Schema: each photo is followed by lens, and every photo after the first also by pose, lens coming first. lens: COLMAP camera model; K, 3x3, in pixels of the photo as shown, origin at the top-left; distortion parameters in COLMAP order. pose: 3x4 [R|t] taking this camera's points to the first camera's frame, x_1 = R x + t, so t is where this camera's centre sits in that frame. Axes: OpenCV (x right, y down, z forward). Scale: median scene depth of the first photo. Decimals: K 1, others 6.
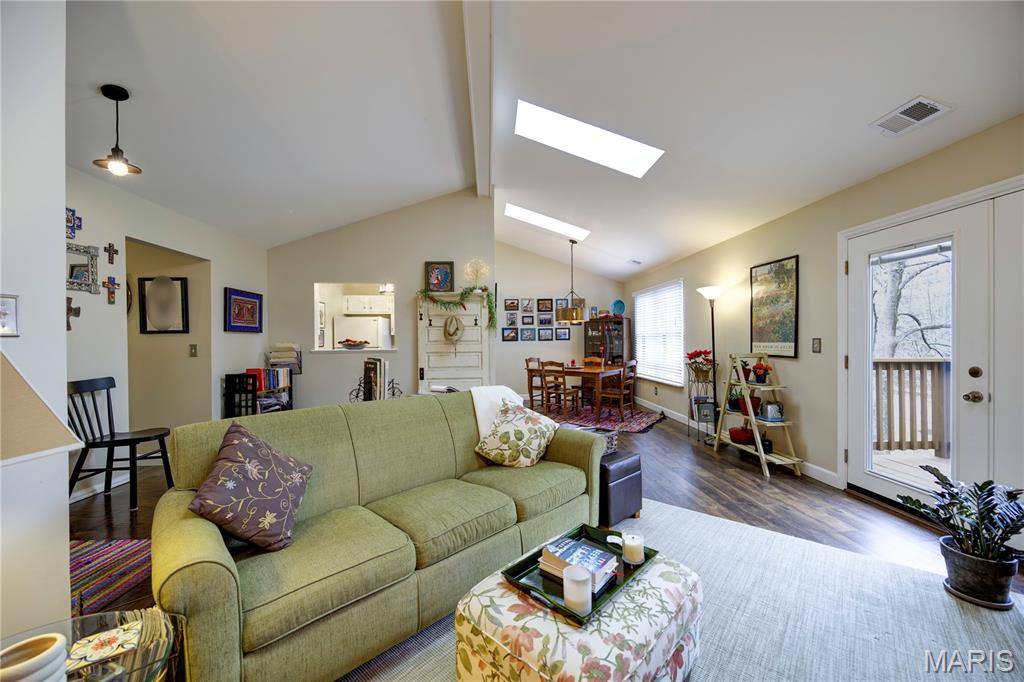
lens RADIAL K [[392.3, 0, 514.2], [0, 392.3, 342.1], [0, 0, 1]] dist [-0.002675, 0.000083]
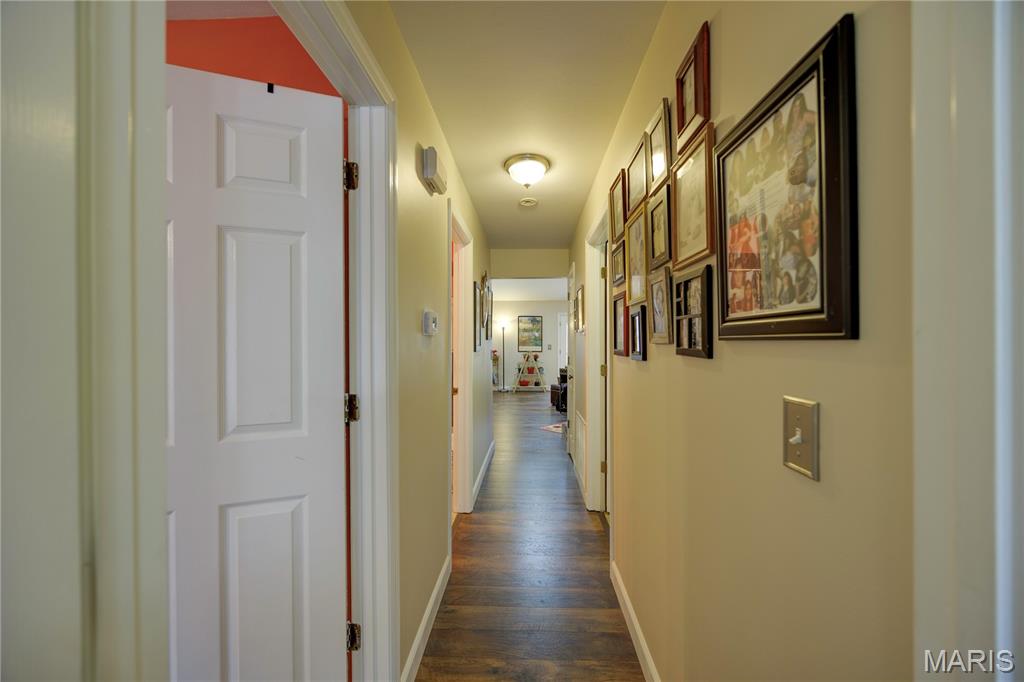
lens RADIAL K [[392.3, 0, 512.5], [0, 392.3, 340.8], [0, 0, 1]] dist [-0.002675, 0.000083]
pose [[0.101947, 0.008502, 0.994754, -1.837652], [0.003818, 0.999953, -0.008938, -0.011958], [-0.994783, 0.004709, 0.101910, 0.772807]]
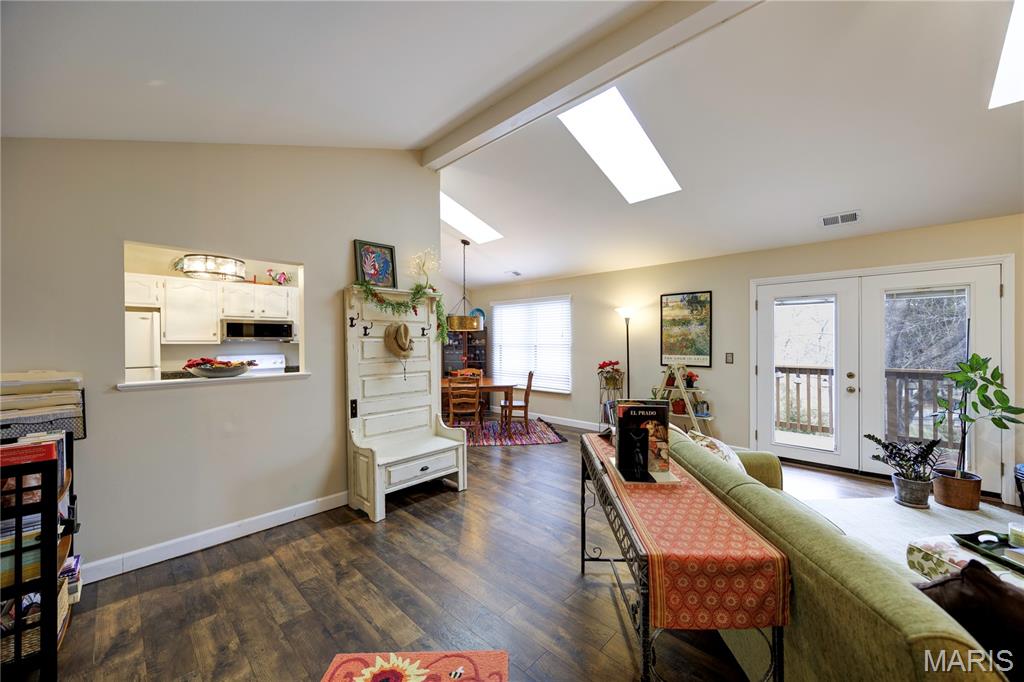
lens RADIAL K [[392.3, 0, 517.4], [0, 392.3, 343.3], [0, 0, 1]] dist [-0.002675, 0.000083]
pose [[0.732969, 0.001922, 0.680259, -0.573350], [-0.000121, 0.999996, -0.002695, -0.032148], [-0.680262, 0.001893, 0.732967, 0.390451]]
